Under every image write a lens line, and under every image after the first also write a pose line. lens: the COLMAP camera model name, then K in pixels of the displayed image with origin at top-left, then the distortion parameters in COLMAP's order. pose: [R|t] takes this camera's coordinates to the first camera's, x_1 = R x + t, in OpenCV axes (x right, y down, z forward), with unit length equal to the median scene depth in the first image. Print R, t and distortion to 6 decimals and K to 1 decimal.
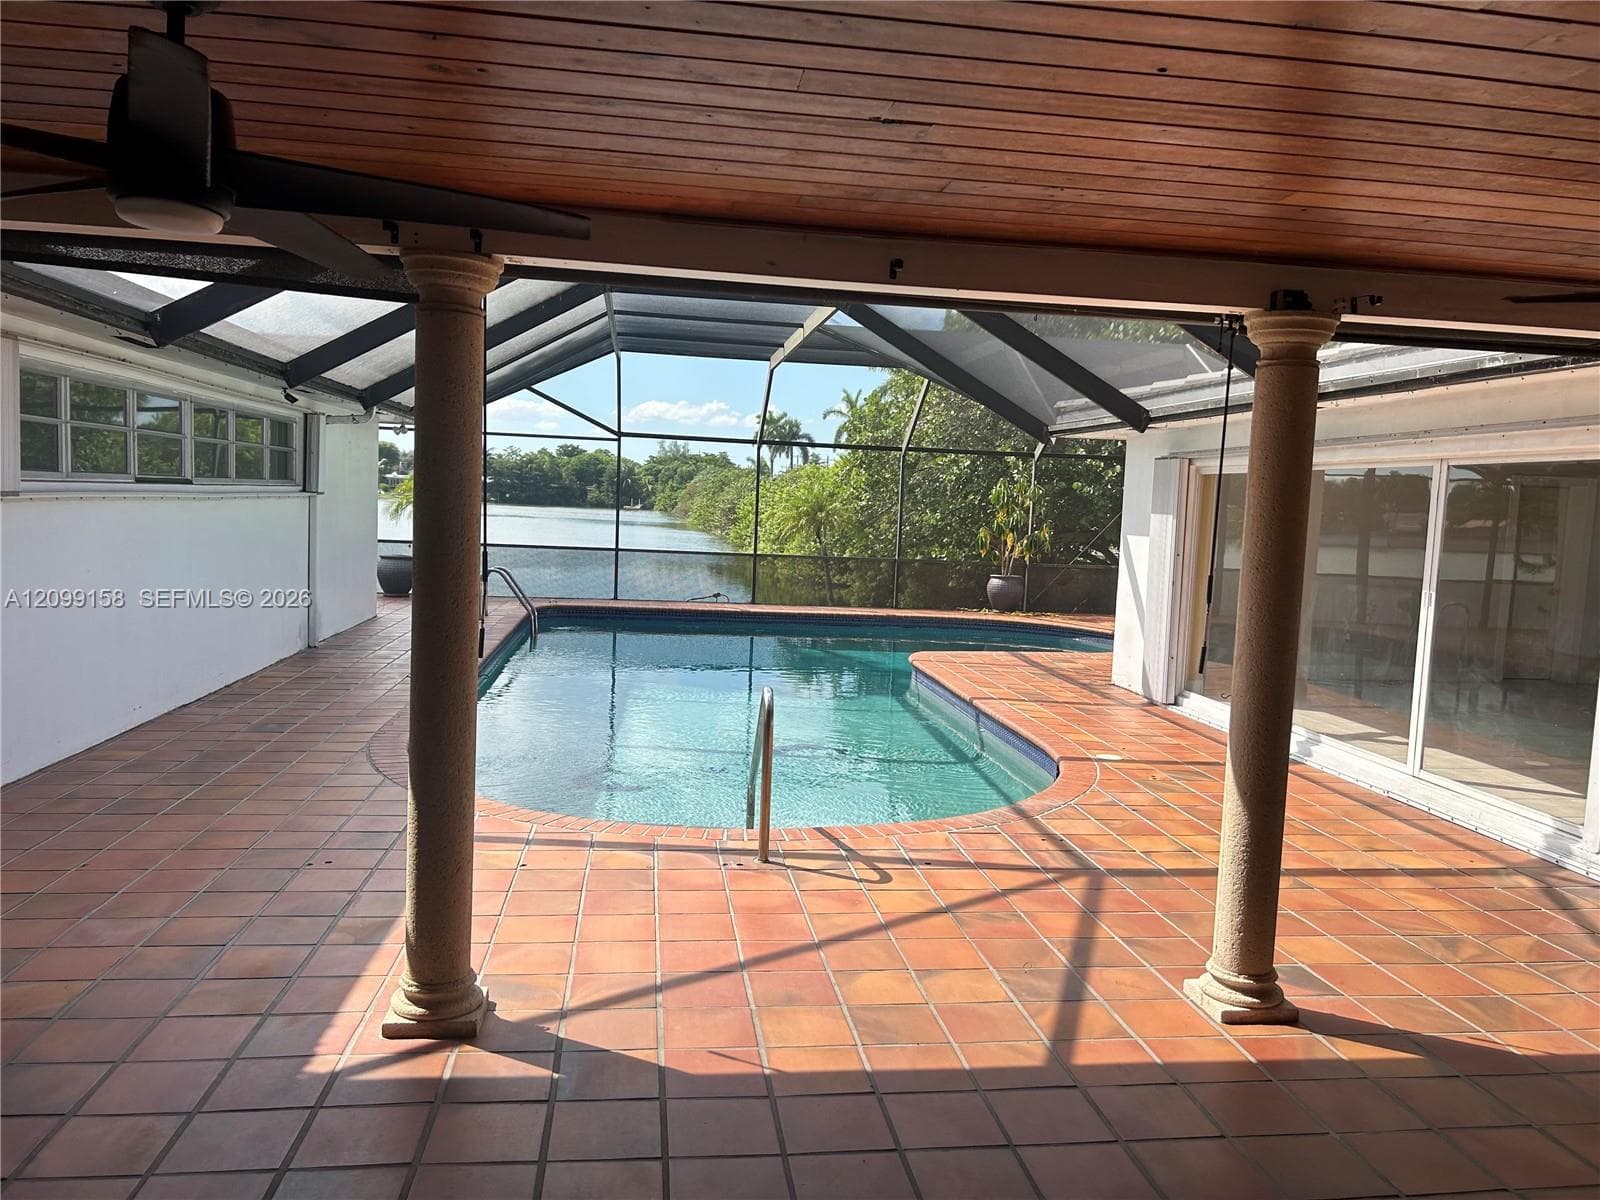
lens RADIAL K [[1224.3, 0, 800.0], [0, 1224.3, 600.0], [0, 0, 1]] dist [0.146608, -0.334524]
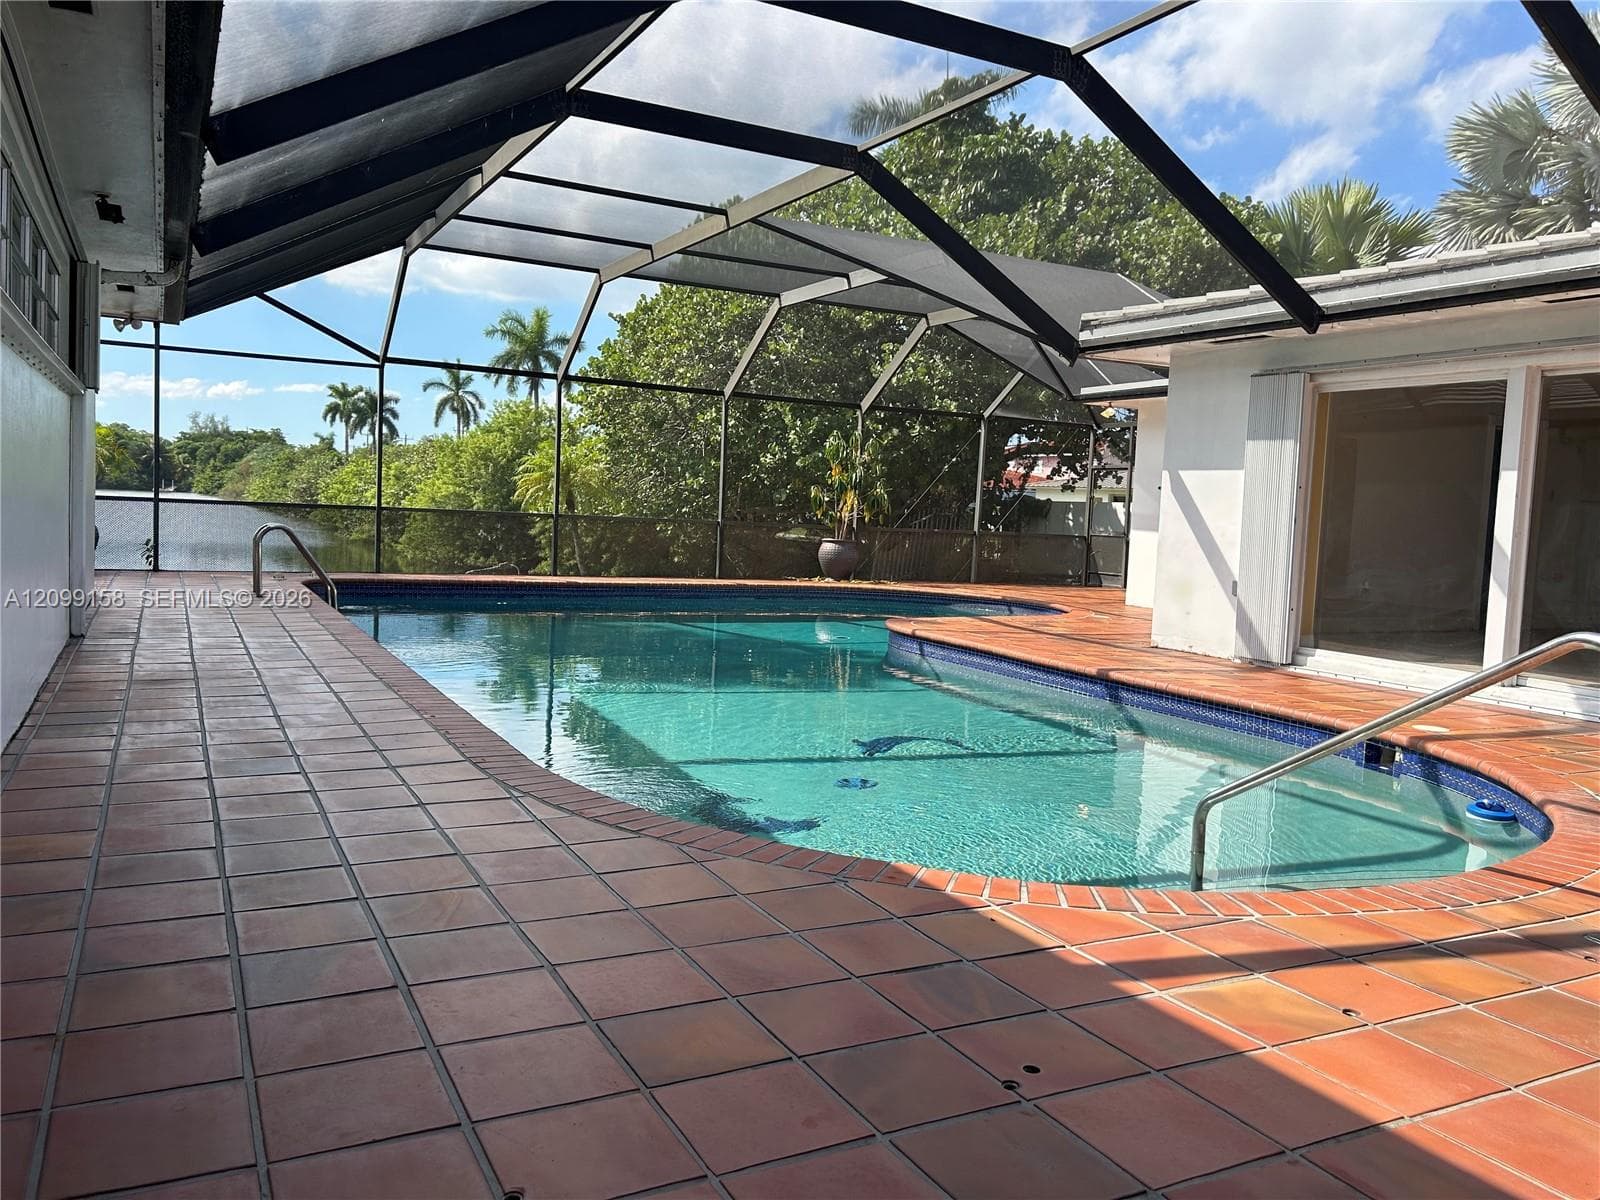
lens RADIAL K [[1224.3, 0, 800.0], [0, 1224.3, 600.0], [0, 0, 1]] dist [0.146608, -0.334524]
pose [[0.941677, -0.025289, 0.335566, -0.164366], [0.021776, 0.999662, 0.014227, 0.011352], [-0.335812, -0.006090, 0.941909, 0.170891]]
